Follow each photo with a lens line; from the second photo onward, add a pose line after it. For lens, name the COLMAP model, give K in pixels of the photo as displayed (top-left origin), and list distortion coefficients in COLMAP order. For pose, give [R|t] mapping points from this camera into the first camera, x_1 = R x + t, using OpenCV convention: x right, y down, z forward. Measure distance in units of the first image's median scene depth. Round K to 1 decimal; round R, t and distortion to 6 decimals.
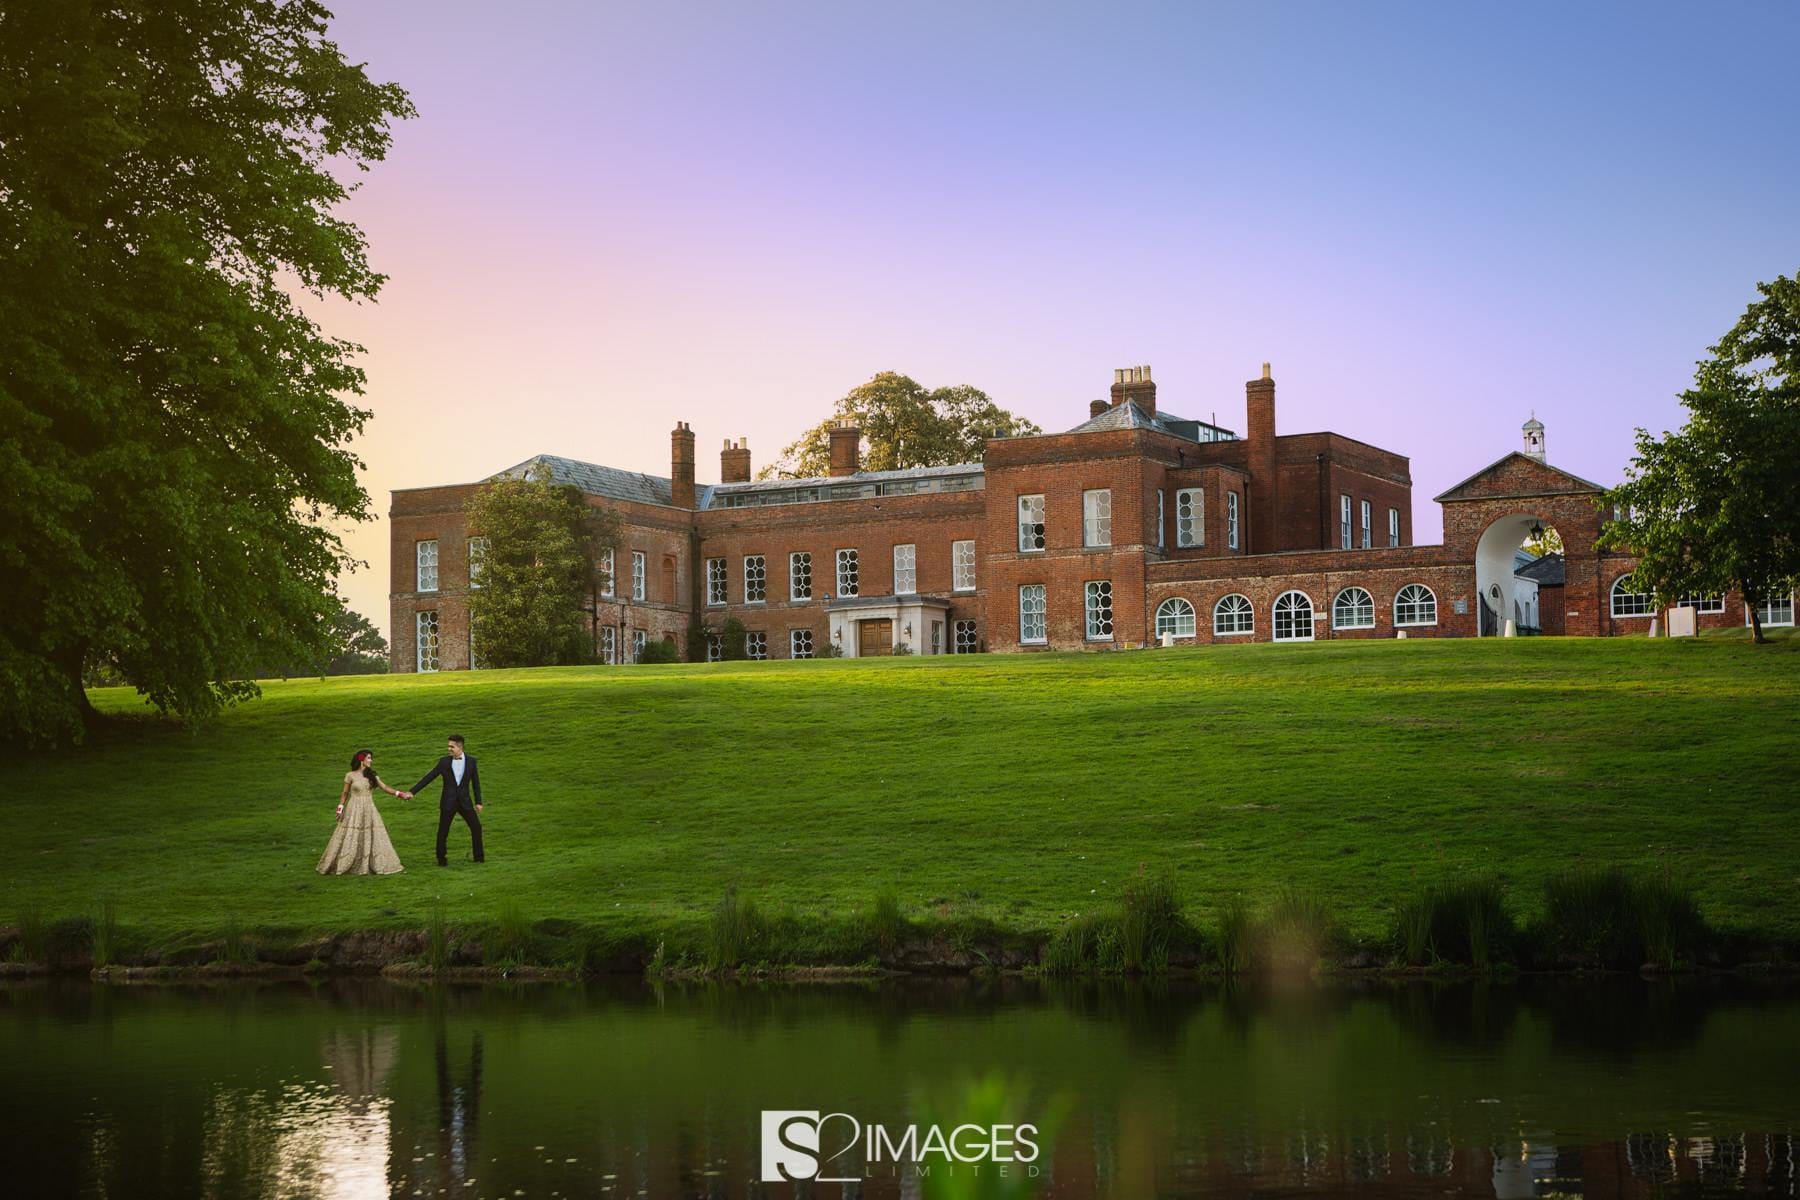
lens RADIAL K [[3233.0, 0, 900.0], [0, 3233.0, 600.0], [0, 0, 1]] dist [-0.008689, -0.018436]
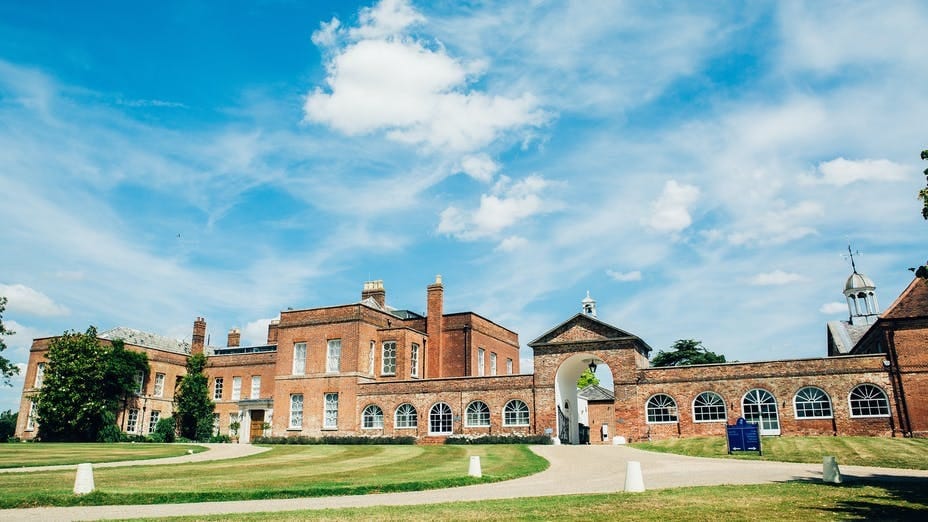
lens RADIAL K [[679.0, 0, 464.0], [0, 679.0, 261.0], [0, 0, 1]] dist [-0.081639, 0.000466]
pose [[0.997576, 0.031105, 0.062249, 0.104027], [-0.018095, 0.979717, -0.199565, -0.004366], [-0.067194, 0.197955, 0.977905, 0.622805]]
